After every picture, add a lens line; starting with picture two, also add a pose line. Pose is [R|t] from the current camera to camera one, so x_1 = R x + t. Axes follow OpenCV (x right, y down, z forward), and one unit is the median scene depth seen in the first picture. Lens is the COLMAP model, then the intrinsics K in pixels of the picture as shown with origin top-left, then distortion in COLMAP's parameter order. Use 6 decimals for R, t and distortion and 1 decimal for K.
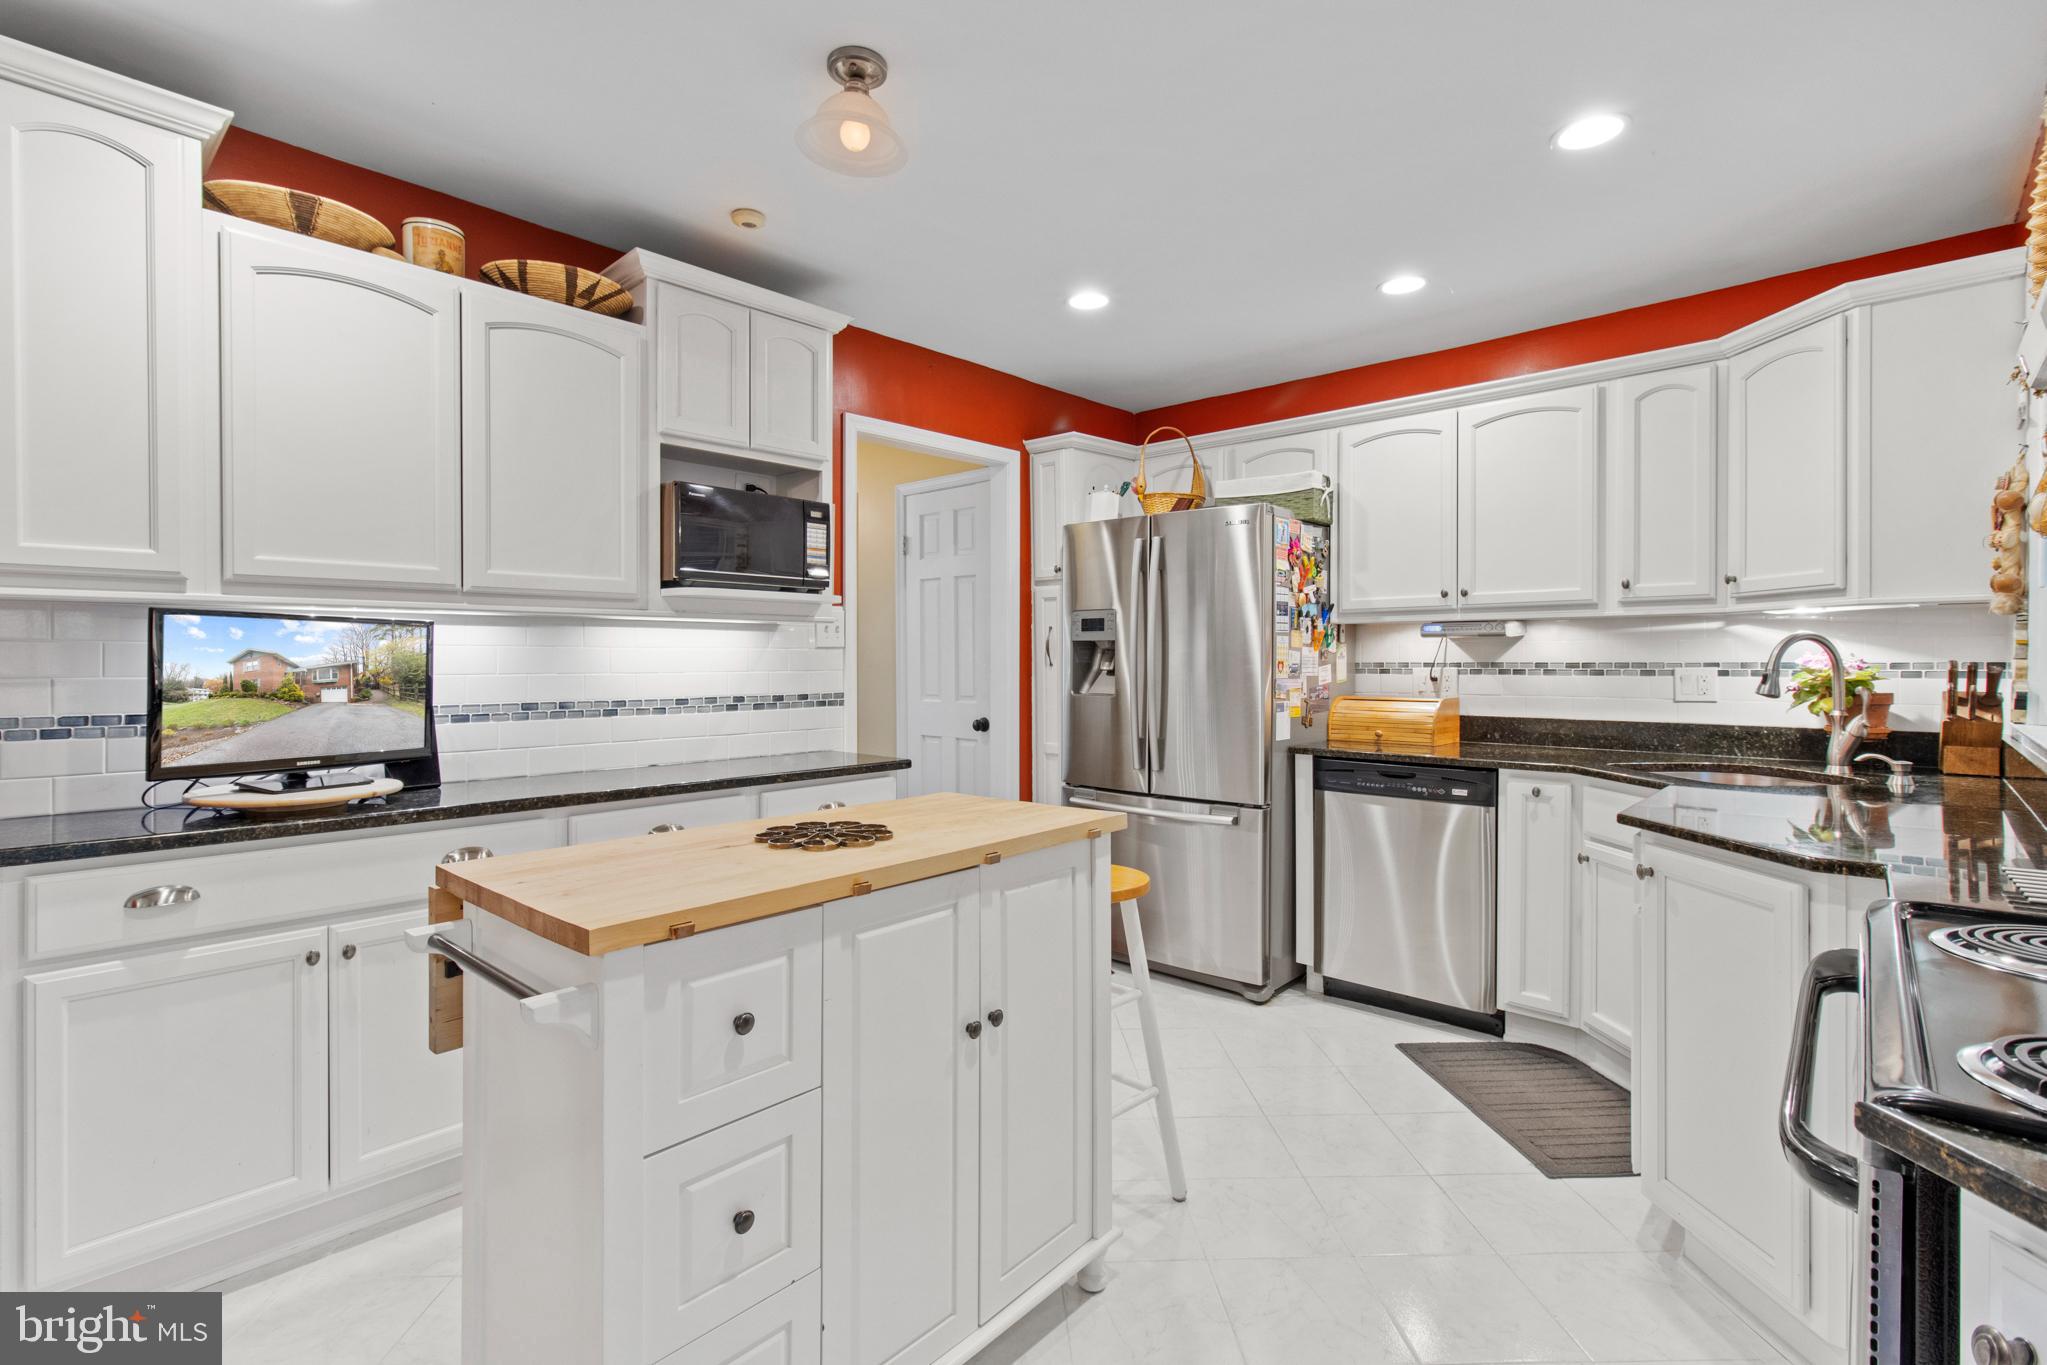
lens RADIAL K [[953.1, 0, 1006.4], [0, 953.1, 661.8], [0, 0, 1]] dist [0.000999, 0.000380]
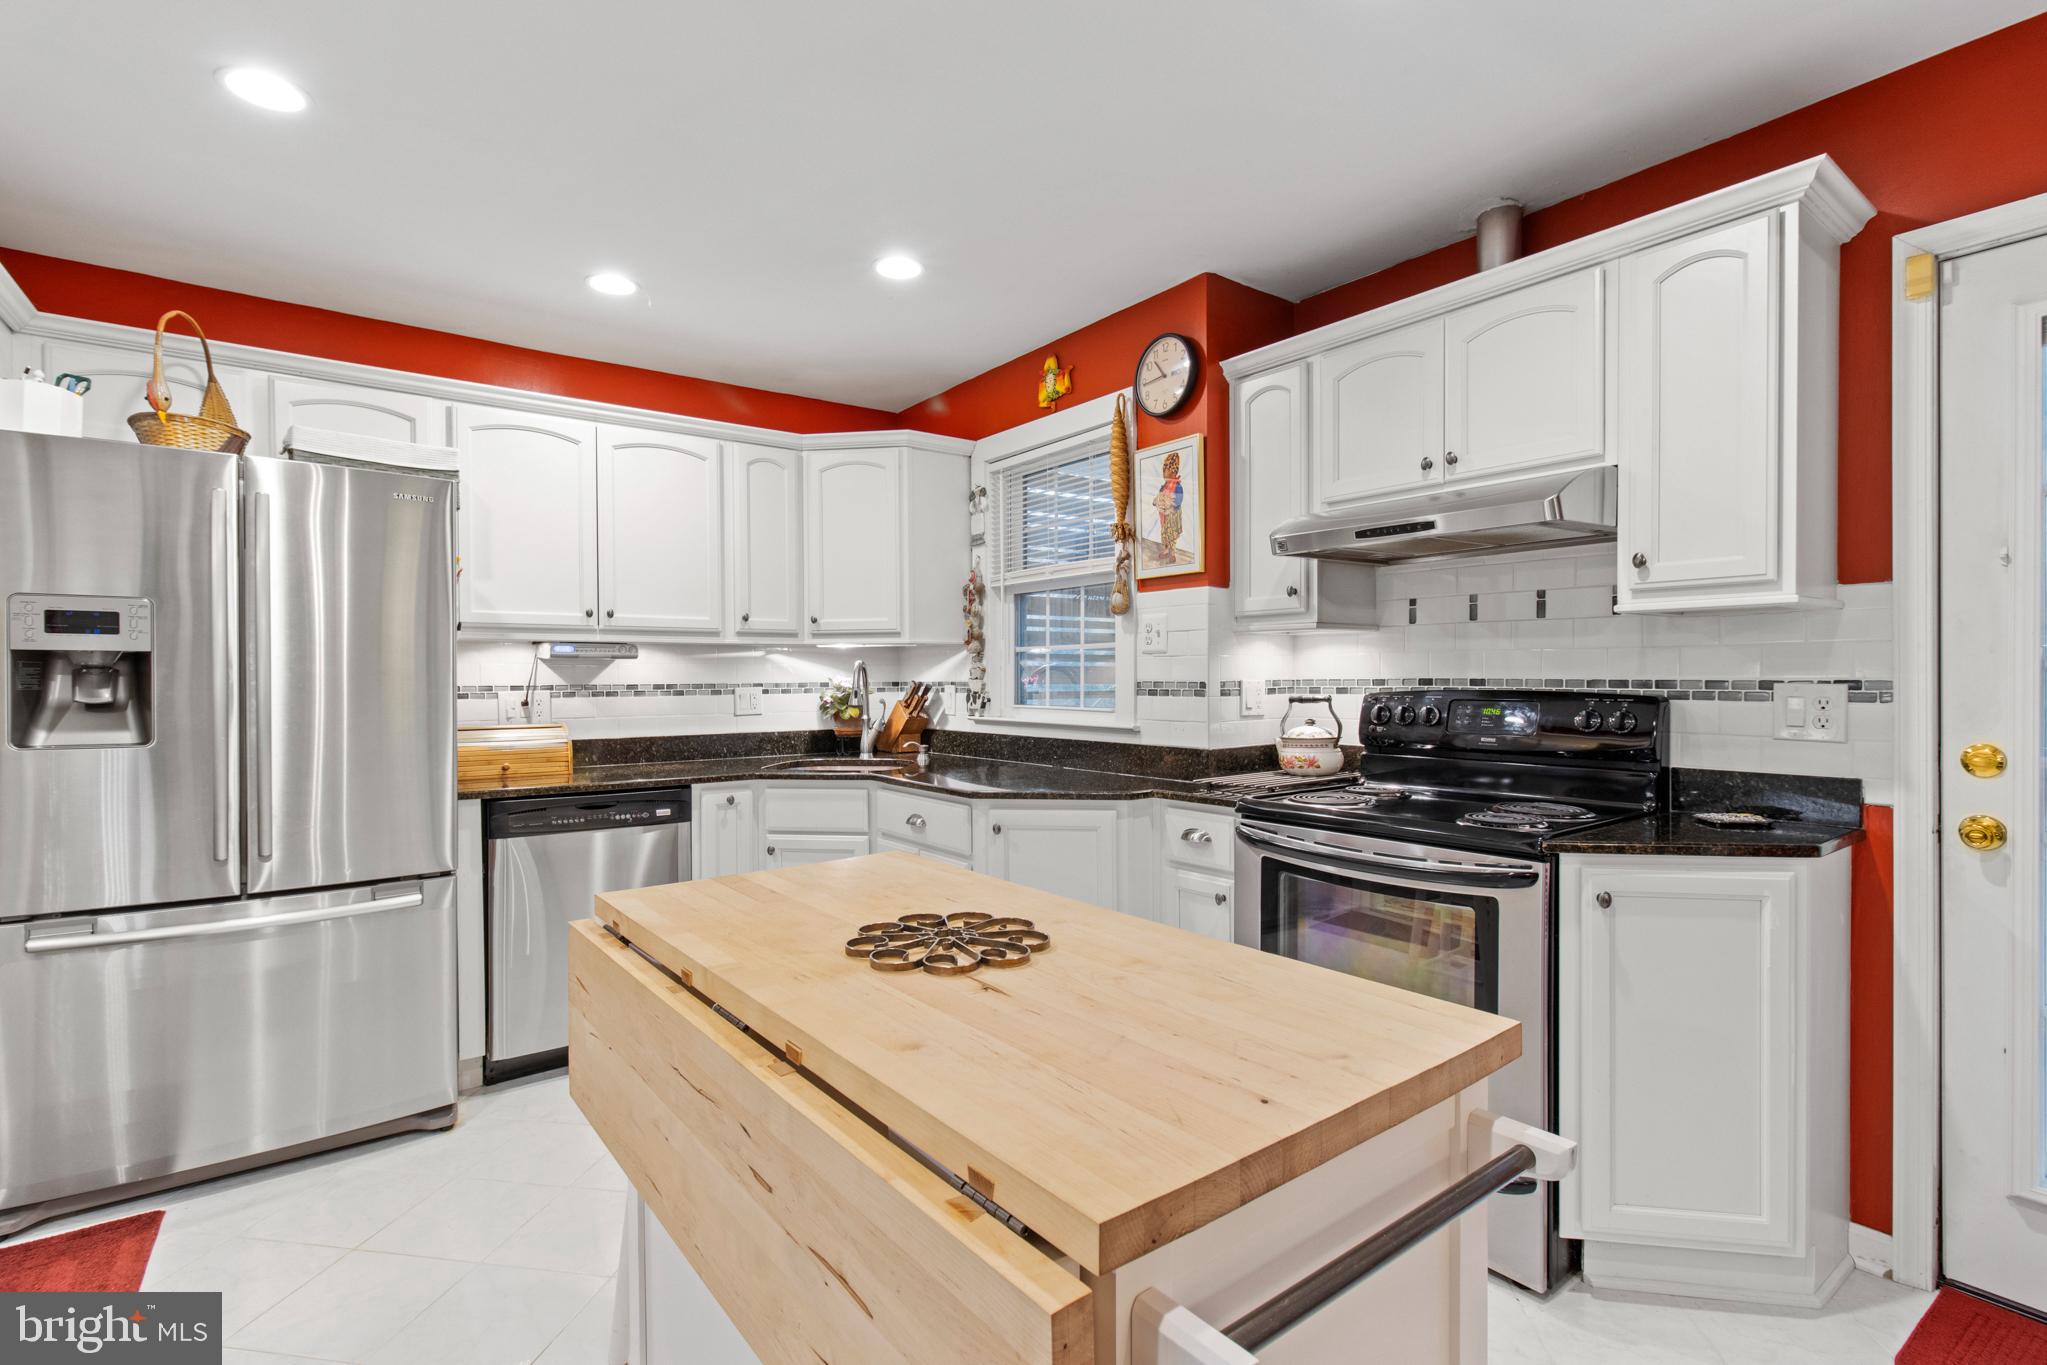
lens RADIAL K [[957.8, 0, 1023.5], [0, 957.8, 682.5], [0, 0, 1]] dist [-0.001266, 0.000205]
pose [[0.168955, -0.003375, 0.985618, -0.415806], [0.007962, 0.999966, 0.002060, -0.000119], [-0.985592, 0.007499, 0.168976, 0.405496]]
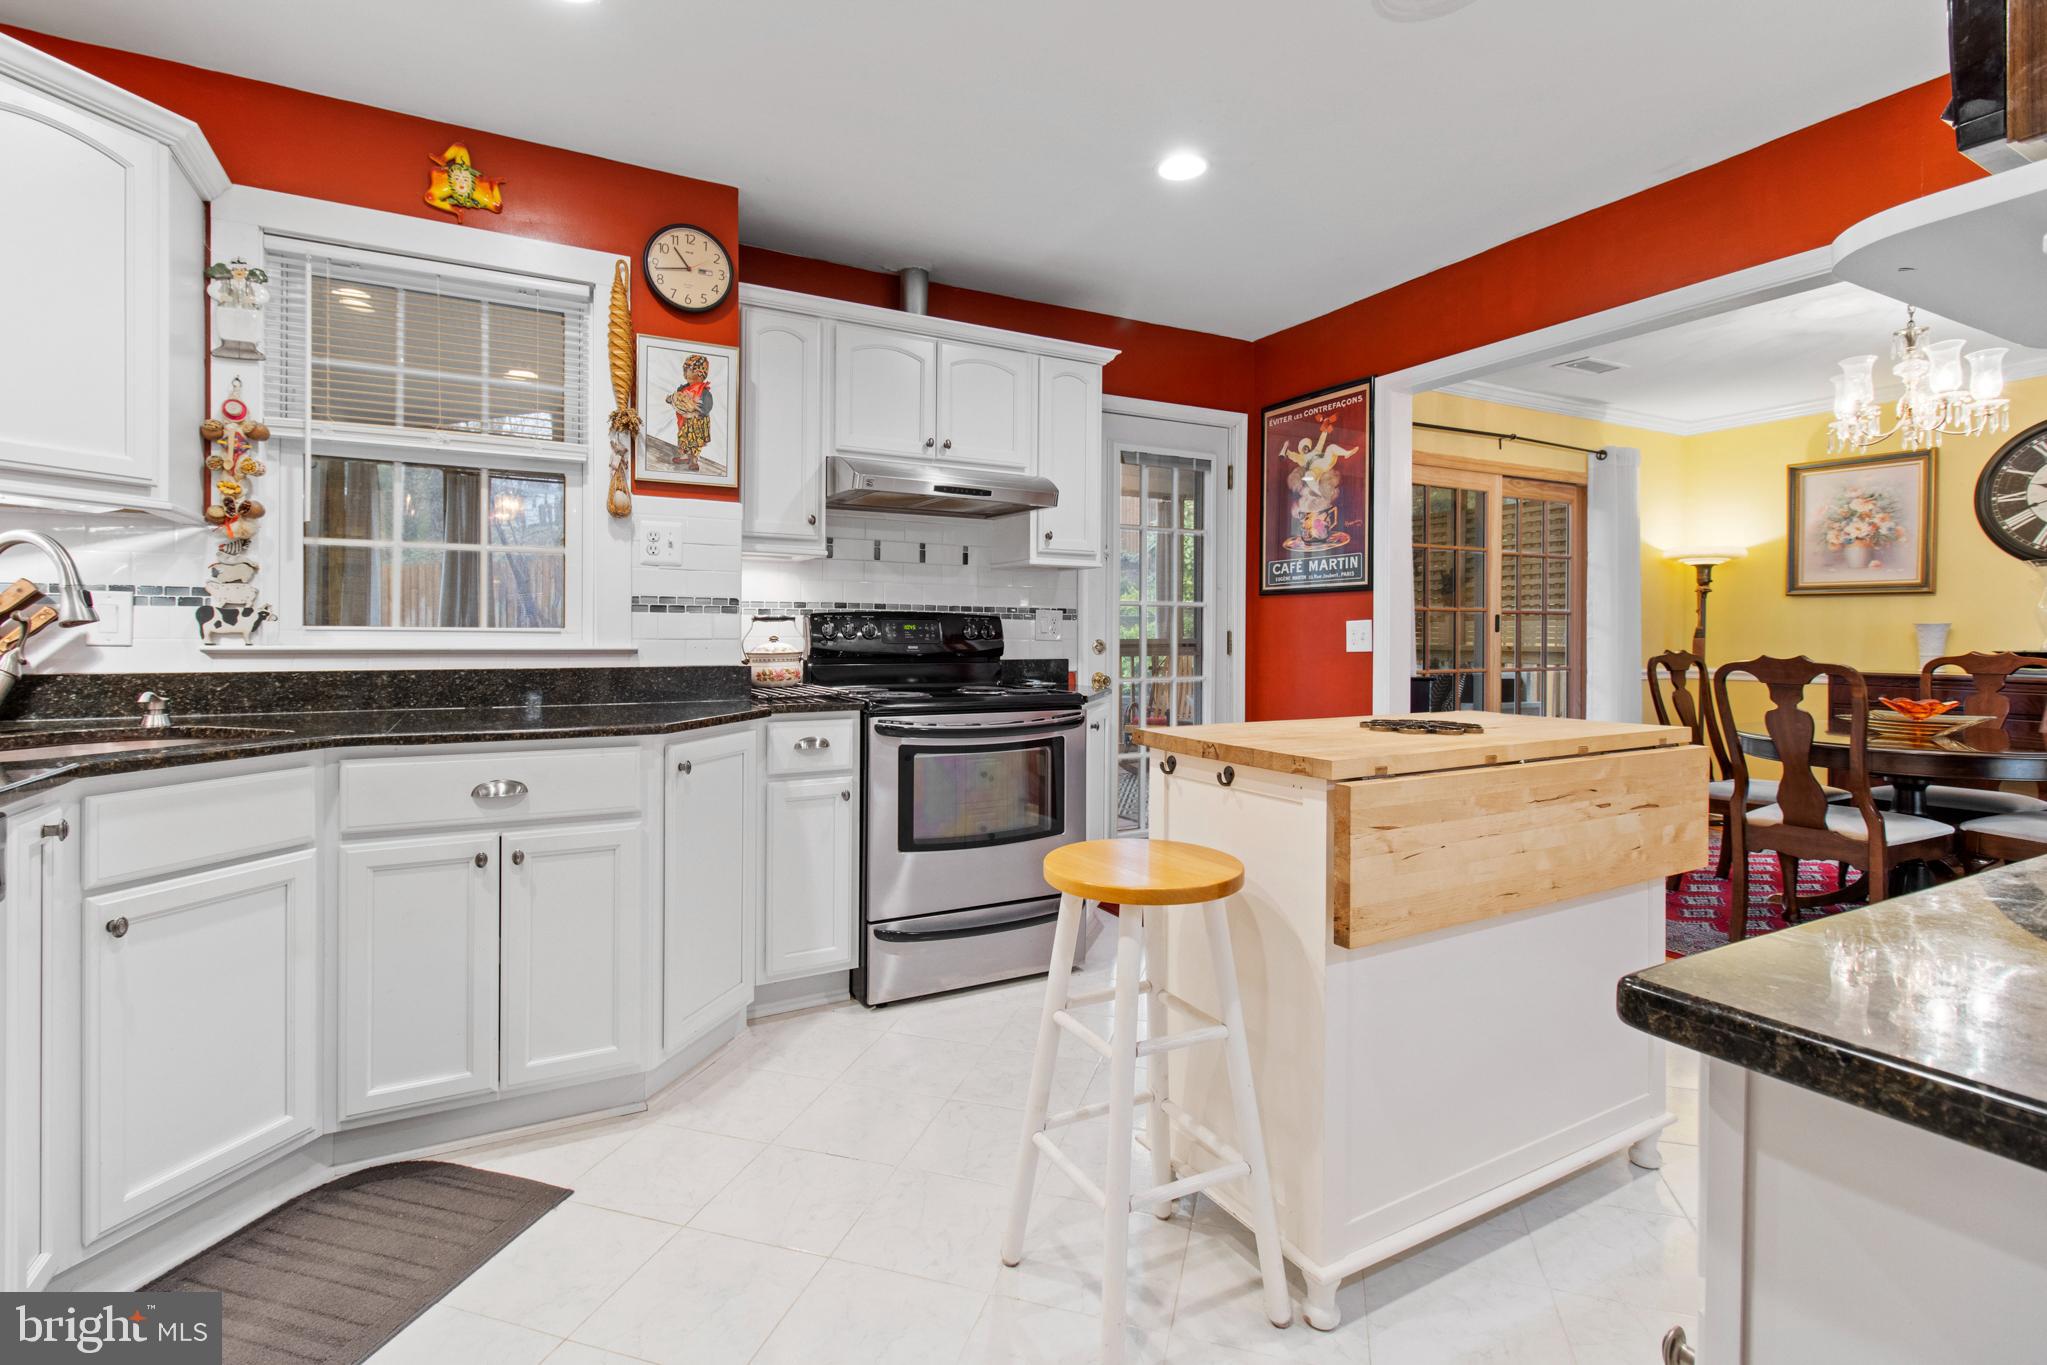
lens RADIAL K [[944.0, 0, 994.3], [0, 944.0, 635.3], [0, 0, 1]] dist [0.002550, 0.000797]
pose [[-0.946714, -0.003086, 0.322062, -0.033636], [-0.001656, 0.999988, 0.004713, 0.030867], [-0.322072, 0.003929, -0.946707, 1.109220]]
